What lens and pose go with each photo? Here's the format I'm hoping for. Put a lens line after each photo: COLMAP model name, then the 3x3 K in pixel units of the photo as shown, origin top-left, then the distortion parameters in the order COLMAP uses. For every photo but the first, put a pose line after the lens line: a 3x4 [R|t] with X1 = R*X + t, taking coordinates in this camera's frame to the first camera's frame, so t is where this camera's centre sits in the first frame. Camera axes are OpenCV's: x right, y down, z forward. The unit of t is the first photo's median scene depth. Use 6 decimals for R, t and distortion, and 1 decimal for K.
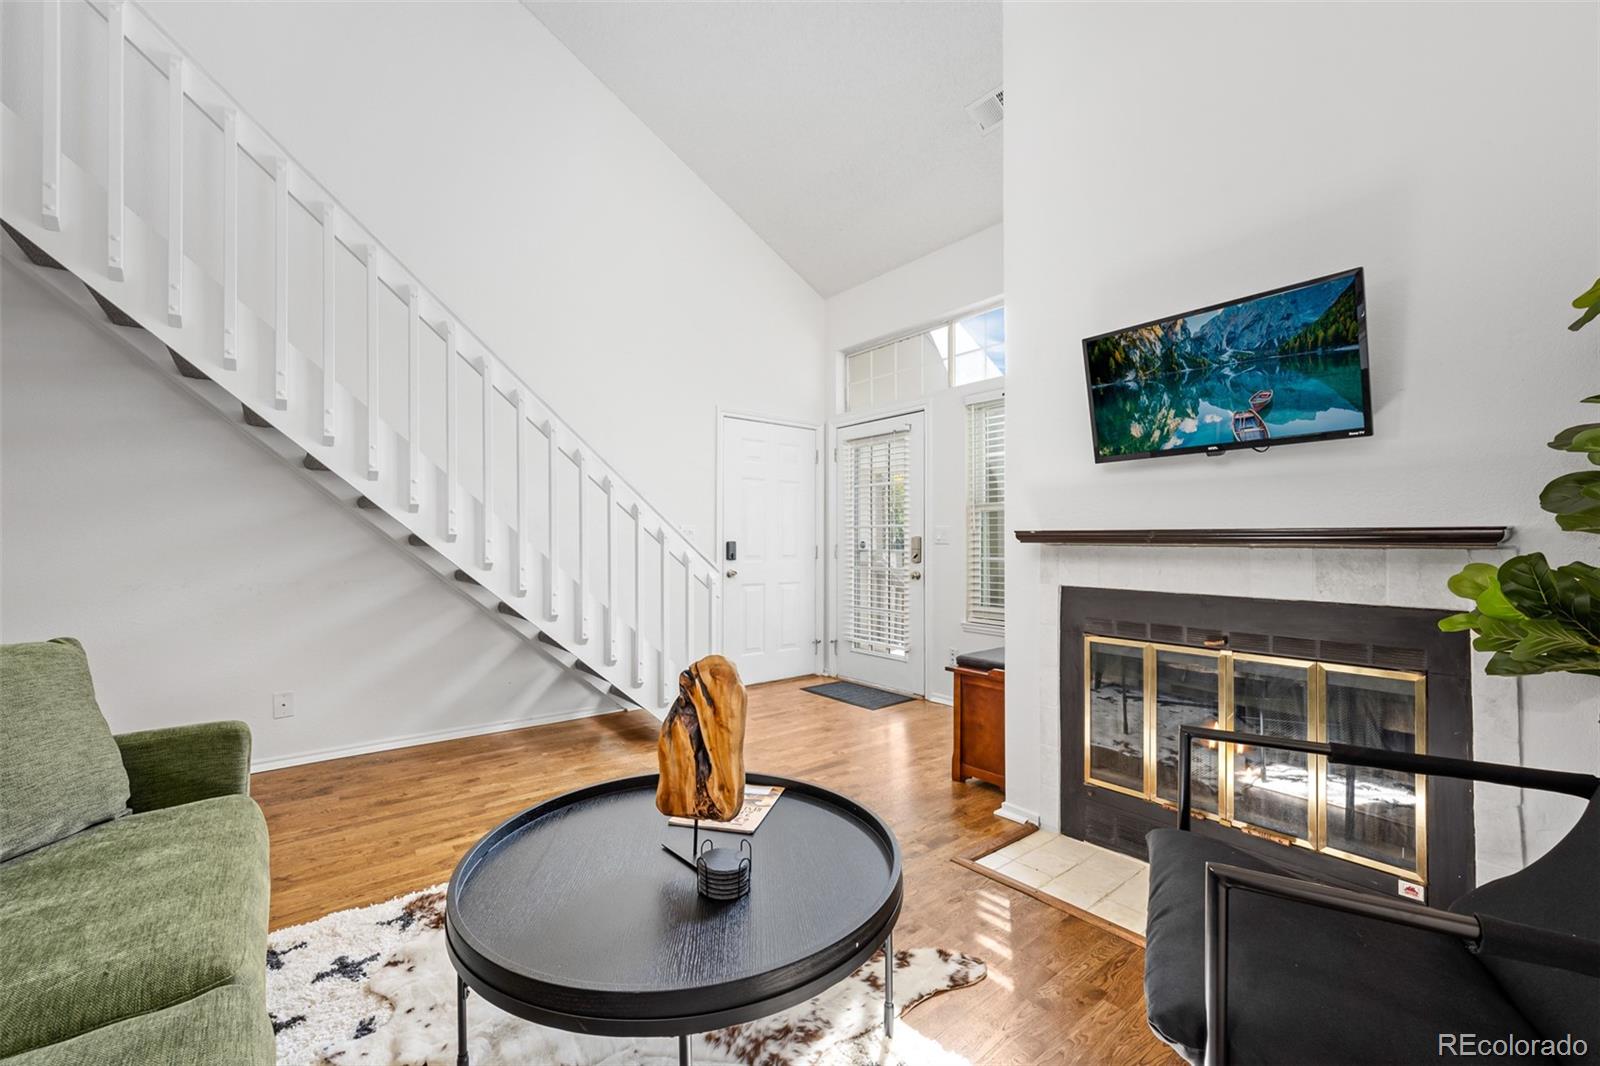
lens RADIAL K [[655.9, 0, 800.0], [0, 655.9, 533.0], [0, 0, 1]] dist [0.019557, 0.000026]
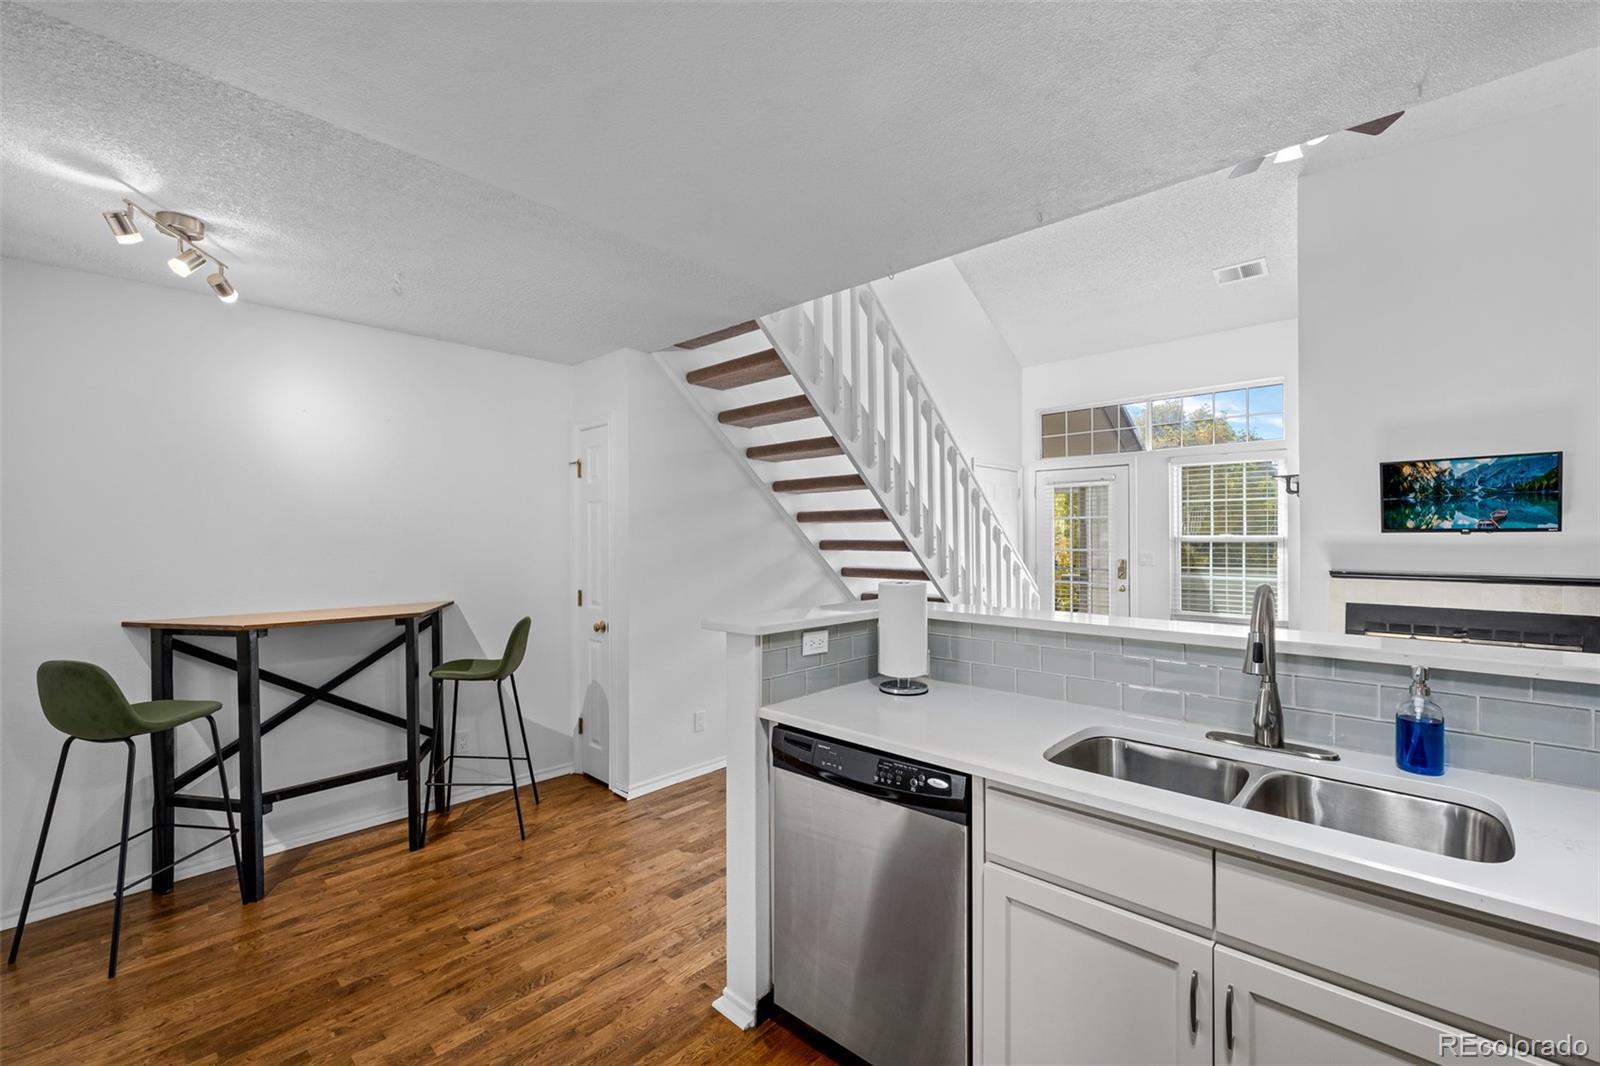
lens RADIAL K [[668.0, 0, 793.9], [0, 668.0, 532.0], [0, 0, 1]] dist [-0.000135, -0.000145]
pose [[0.990185, 0.000908, 0.139757, -1.241527], [-0.002262, 0.999952, 0.009530, -0.113138], [-0.139741, -0.009752, 0.990140, -0.492097]]
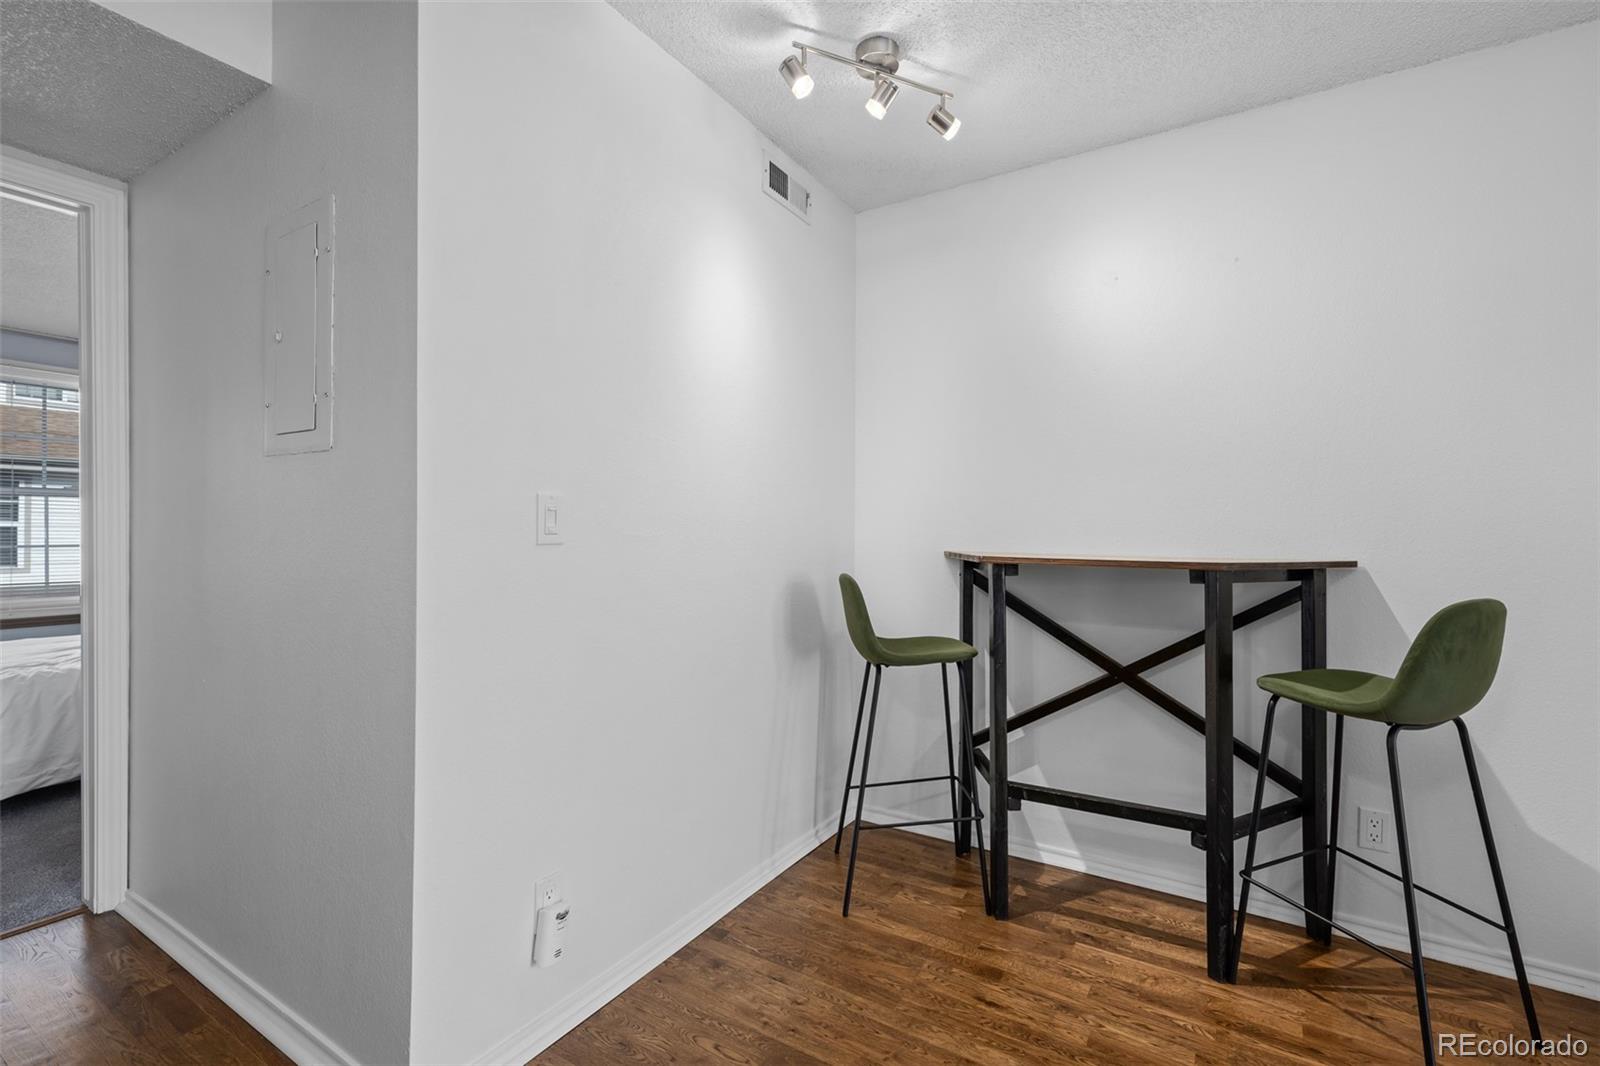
lens RADIAL K [[712.2, 0, 808.0], [0, 712.2, 536.6], [0, 0, 1]] dist [-0.000642, -0.000199]
pose [[0.341363, 0.012391, -0.939850, -1.209459], [0.008495, 0.999832, 0.016267, 0.004606], [0.939893, -0.013537, 0.341200, 0.163824]]
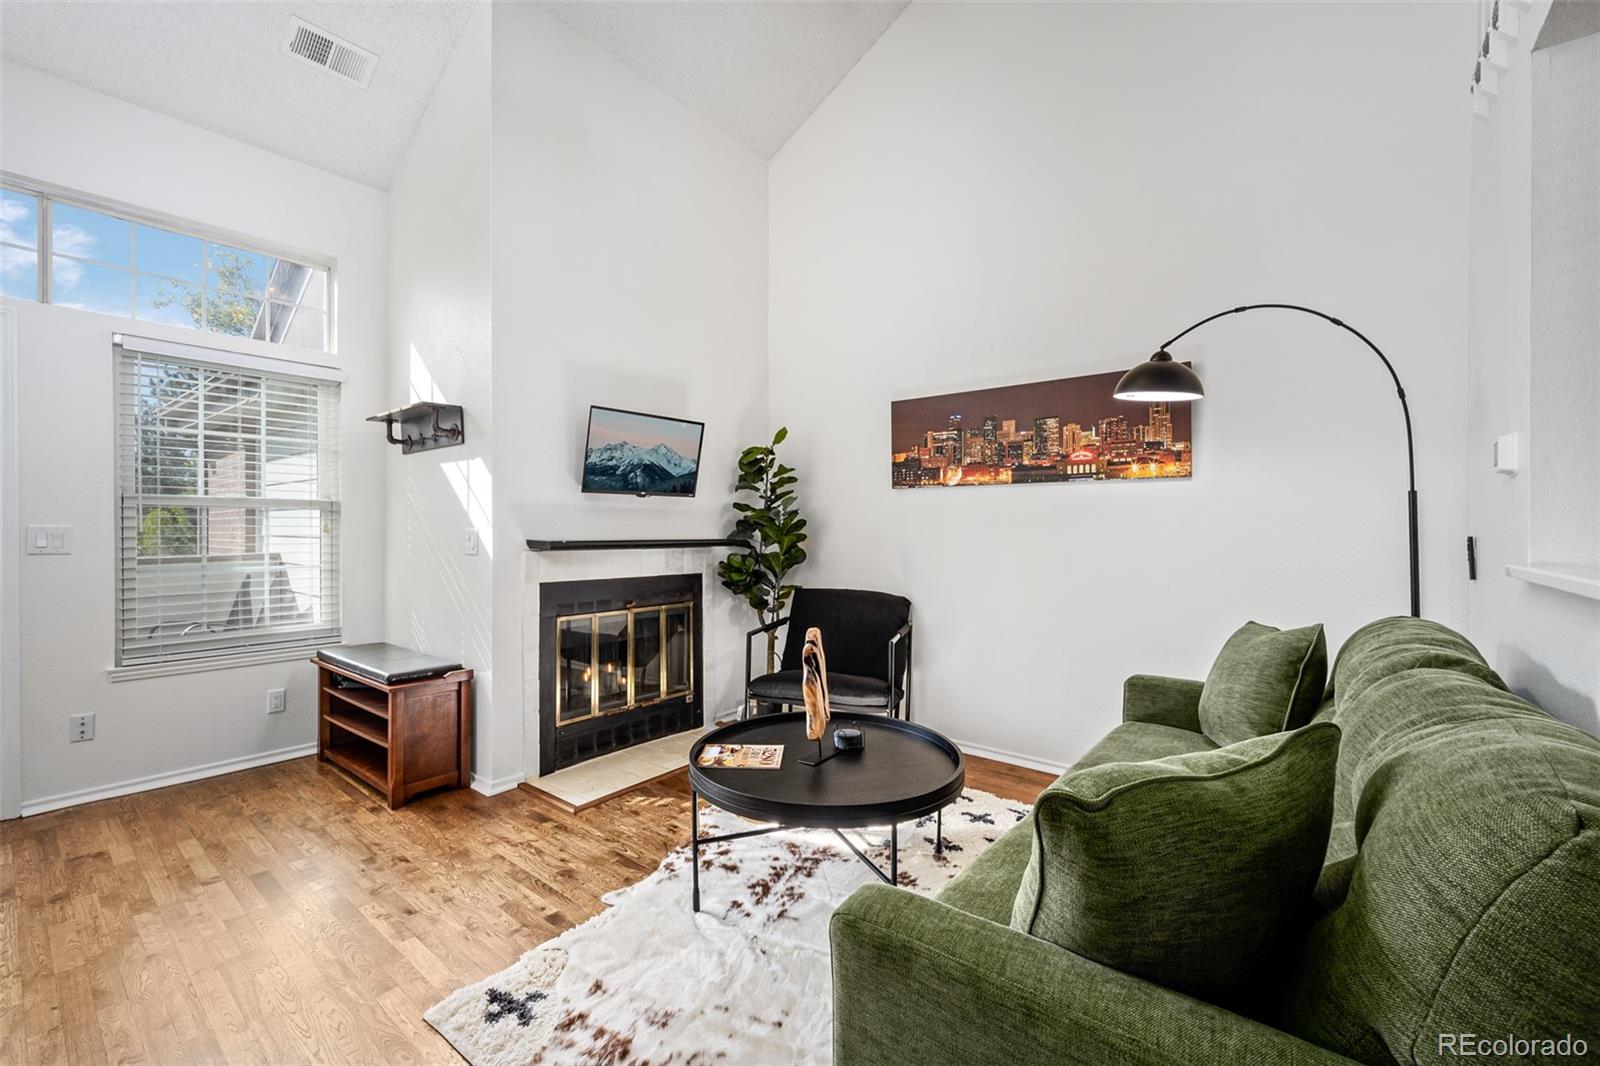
lens RADIAL K [[668.0, 0, 793.9], [0, 668.0, 532.0], [0, 0, 1]] dist [-0.000135, -0.000145]
pose [[-0.208249, -0.002458, 0.978073, -0.978605], [-0.017277, 0.999850, -0.001166, -0.025014], [-0.977923, -0.017141, -0.208261, 0.806398]]
